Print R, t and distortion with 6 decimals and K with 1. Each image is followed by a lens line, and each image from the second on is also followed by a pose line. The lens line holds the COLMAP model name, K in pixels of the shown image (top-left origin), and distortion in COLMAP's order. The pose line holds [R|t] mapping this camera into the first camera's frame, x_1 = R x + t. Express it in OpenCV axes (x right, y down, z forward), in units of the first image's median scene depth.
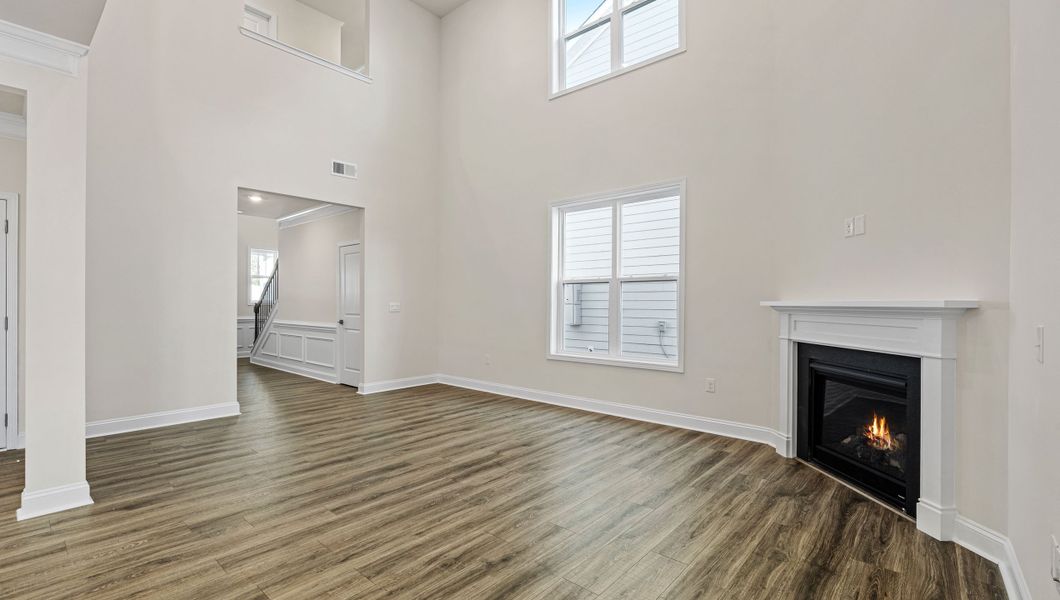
lens RADIAL K [[461.0, 0, 534.1], [0, 461.0, 307.0], [0, 0, 1]] dist [-0.004279, 0.000664]
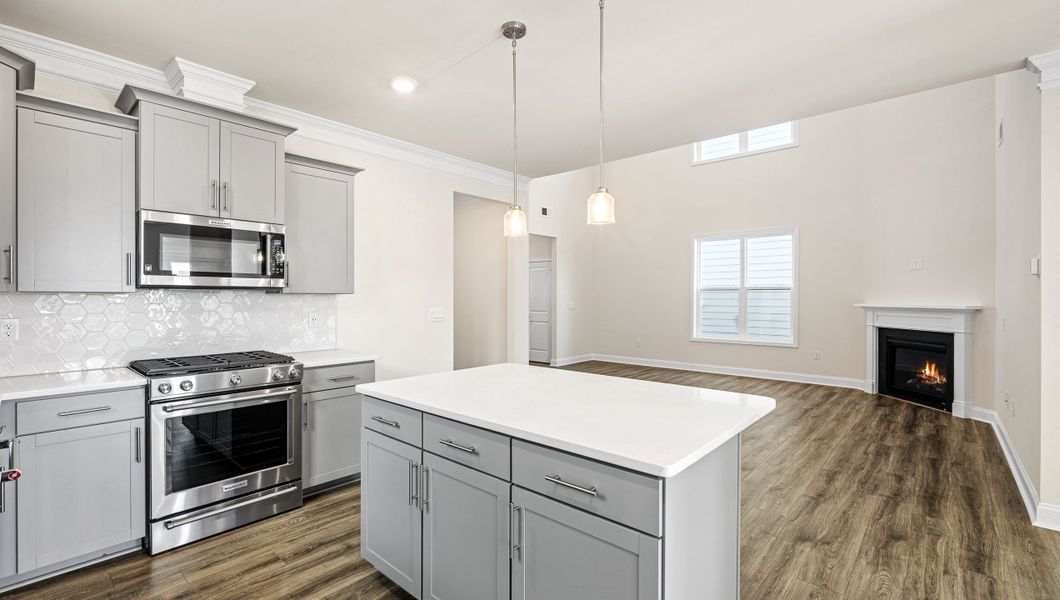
lens RADIAL K [[461.0, 0, 533.6], [0, 461.0, 299.9], [0, 0, 1]] dist [-0.004279, 0.000664]
pose [[0.999900, -0.002898, -0.013833, -0.754965], [0.002872, 0.999994, -0.001891, -0.029654], [0.013839, 0.001851, 0.999903, -0.809400]]
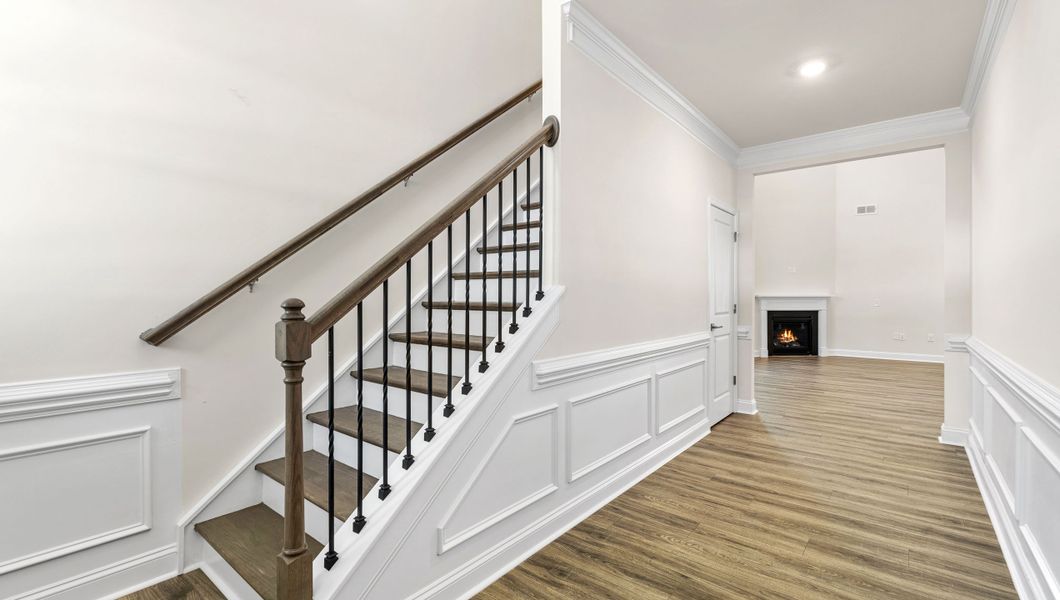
lens RADIAL K [[461.0, 0, 529.9], [0, 461.0, 297.1], [0, 0, 1]] dist [-0.004279, 0.000664]
pose [[-0.022176, -0.007645, 0.999725, -2.085930], [0.007539, 0.999941, 0.007814, -0.031777], [-0.999726, 0.007711, -0.022117, 2.527626]]
